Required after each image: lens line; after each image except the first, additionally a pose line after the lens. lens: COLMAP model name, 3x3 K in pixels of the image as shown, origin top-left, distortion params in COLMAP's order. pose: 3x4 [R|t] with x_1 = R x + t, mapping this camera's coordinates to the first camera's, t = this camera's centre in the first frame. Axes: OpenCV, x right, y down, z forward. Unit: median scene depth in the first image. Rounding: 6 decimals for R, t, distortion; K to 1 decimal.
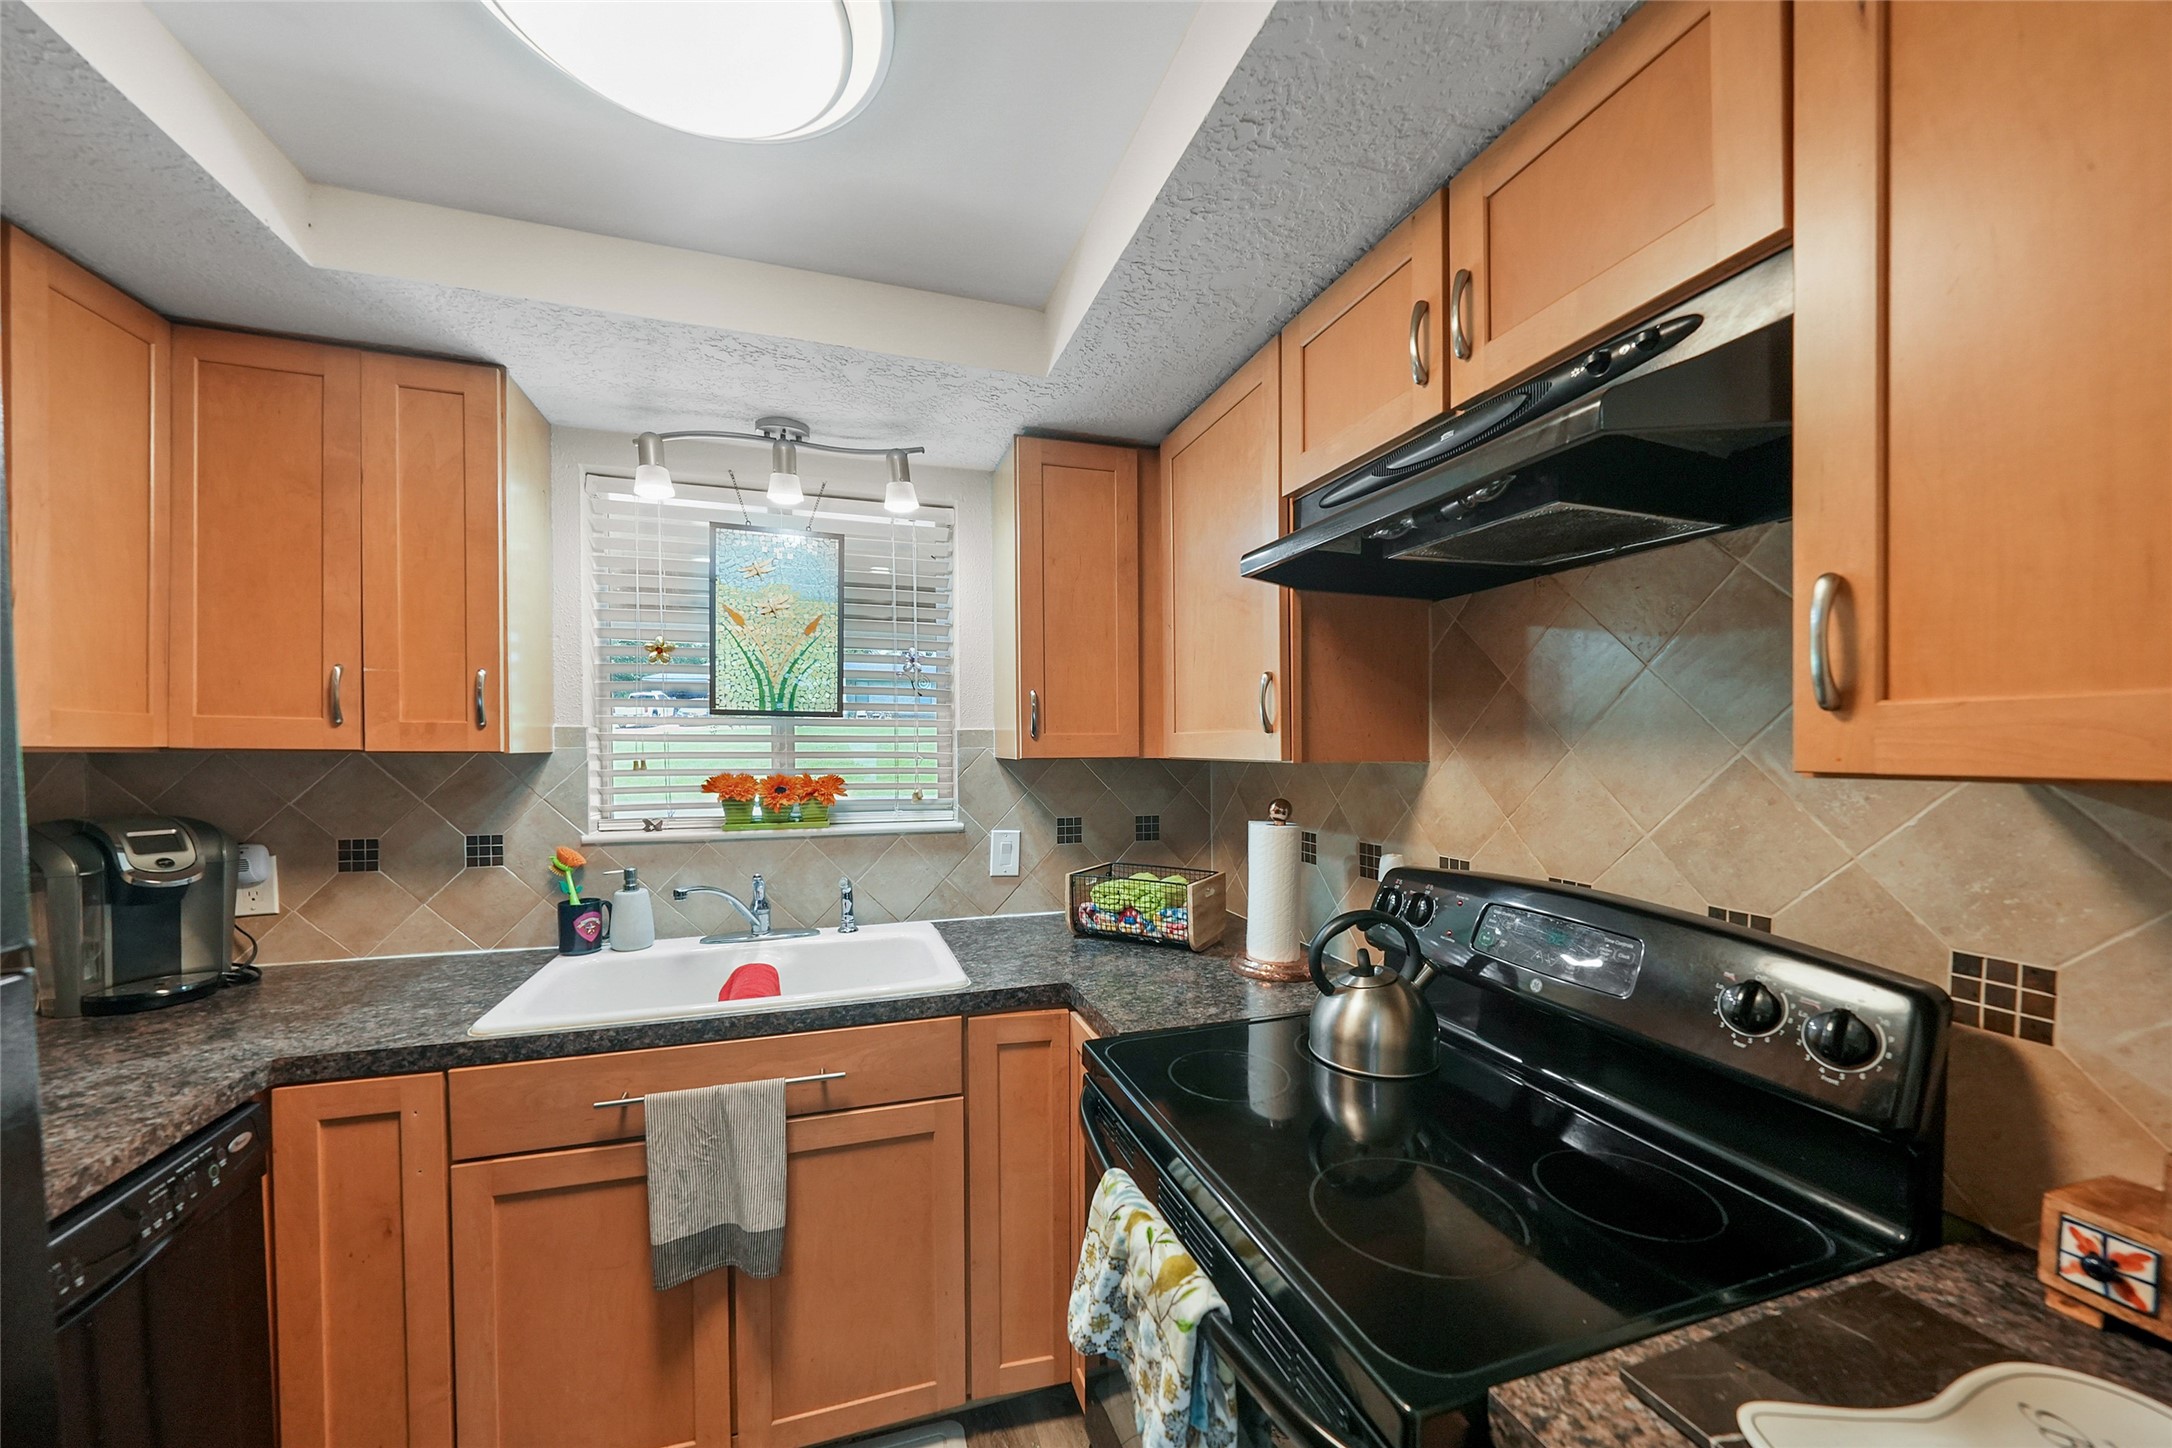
lens RADIAL K [[799.8, 0, 1078.8], [0, 799.8, 755.9], [0, 0, 1]] dist [-0.002567, -0.000093]
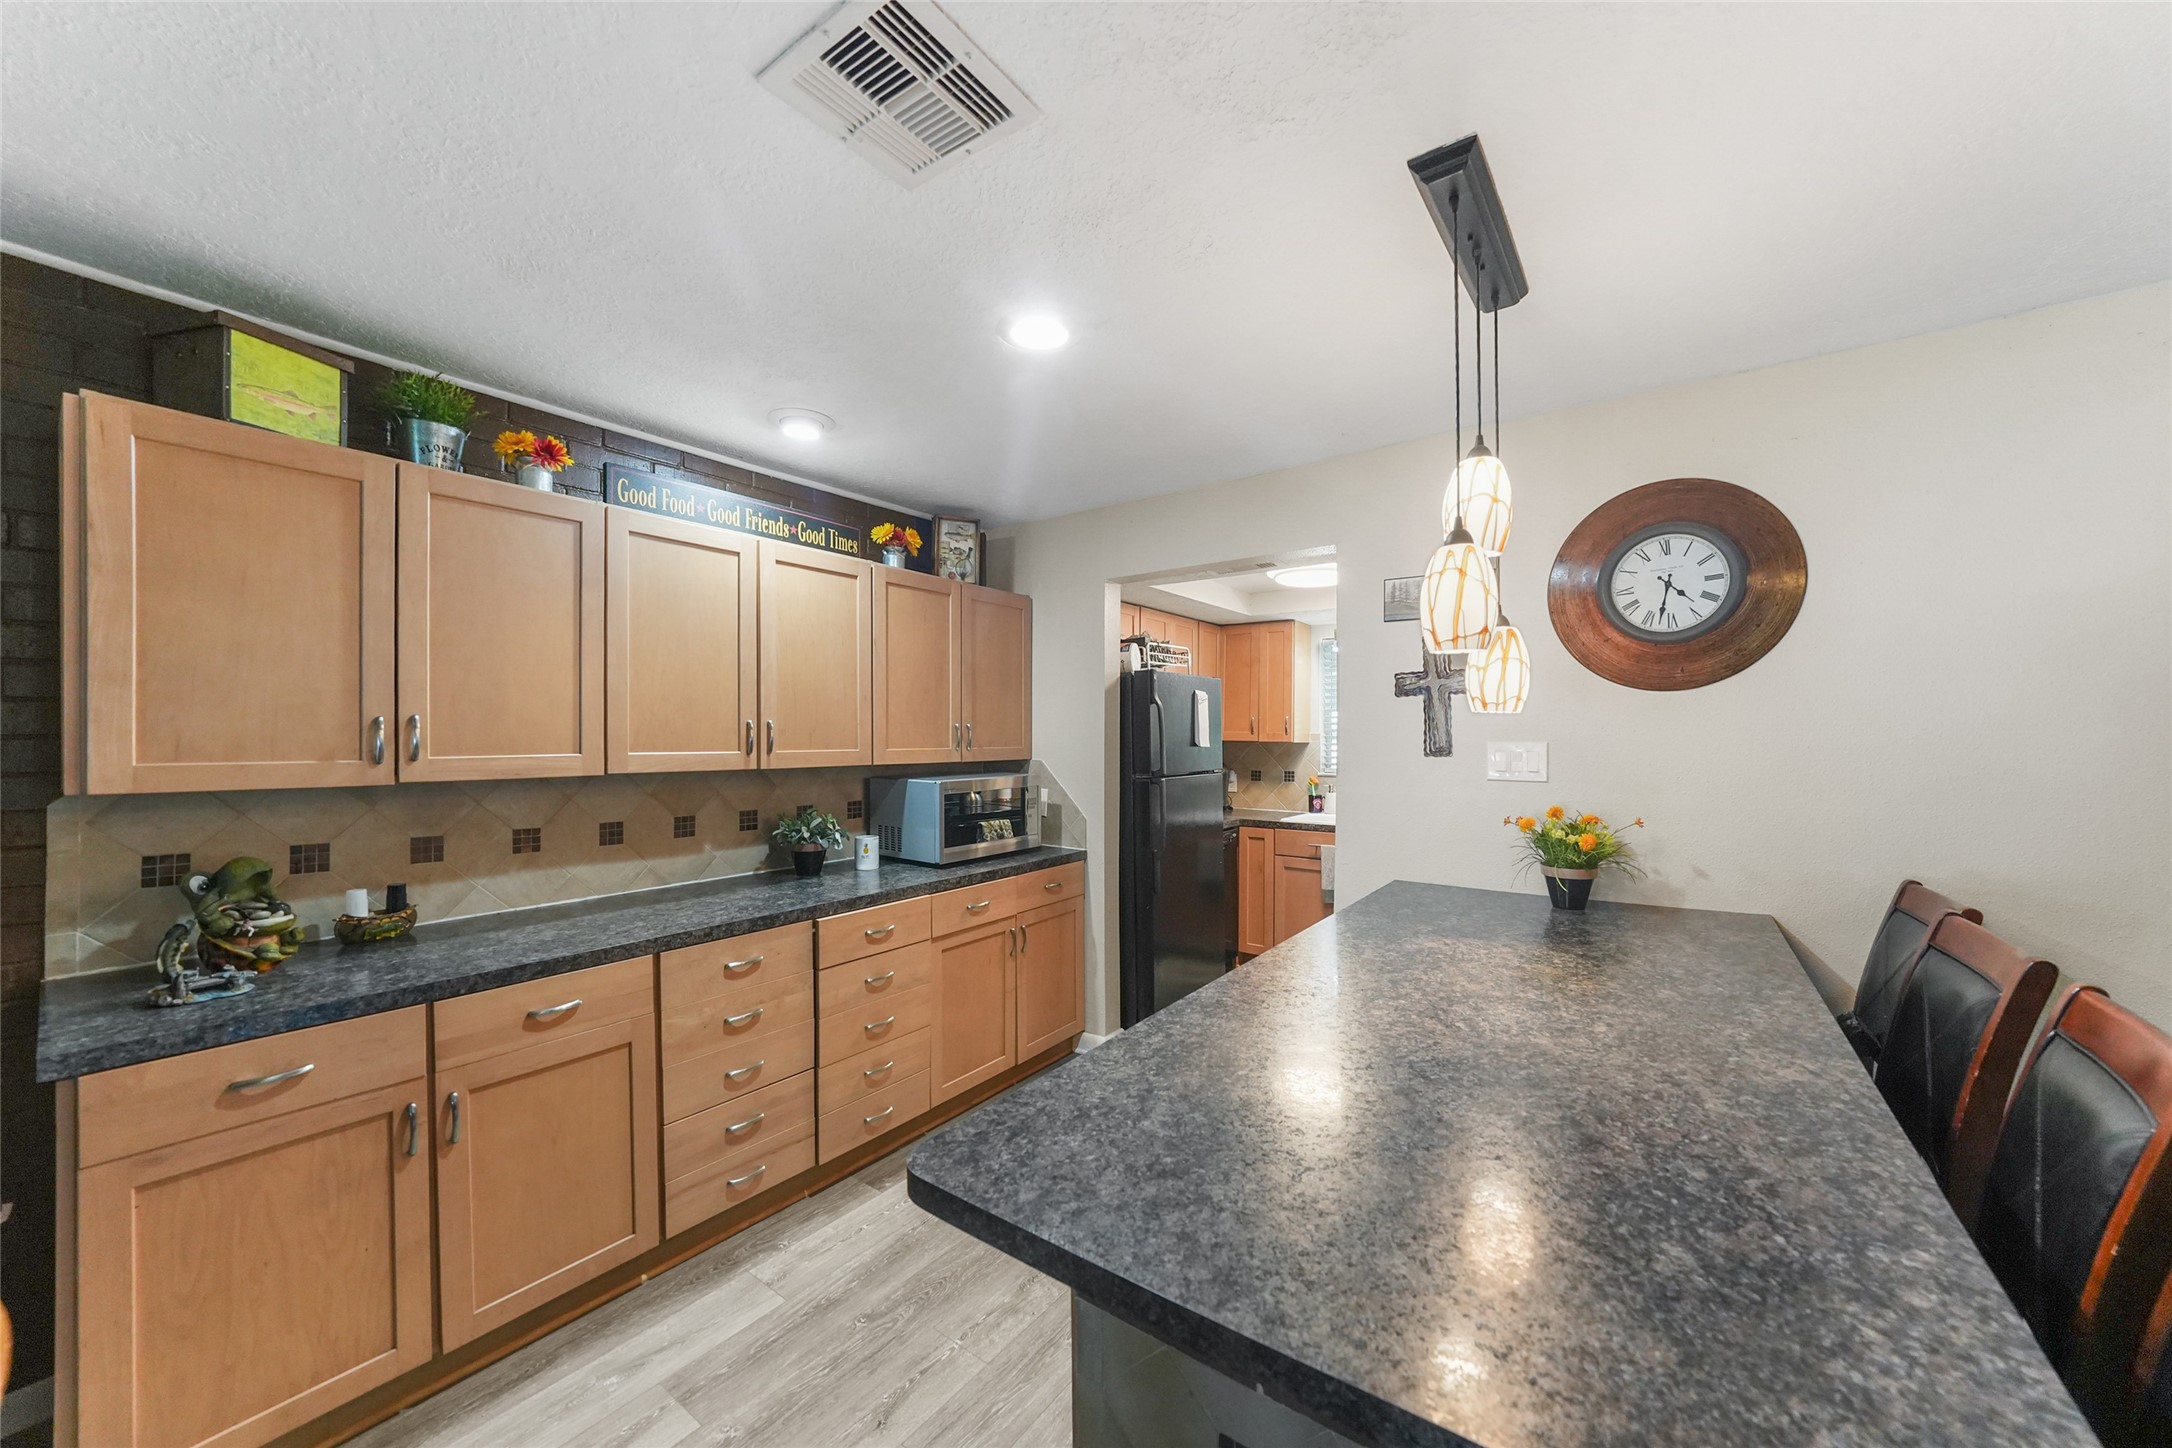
lens RADIAL K [[799.8, 0, 1084.6], [0, 799.8, 735.3], [0, 0, 1]] dist [-0.002567, -0.000093]
pose [[0.590094, 0.004265, -0.807323, 1.287129], [-0.019980, 0.999757, -0.009323, 0.012151], [0.807087, 0.021631, 0.590036, -1.461206]]
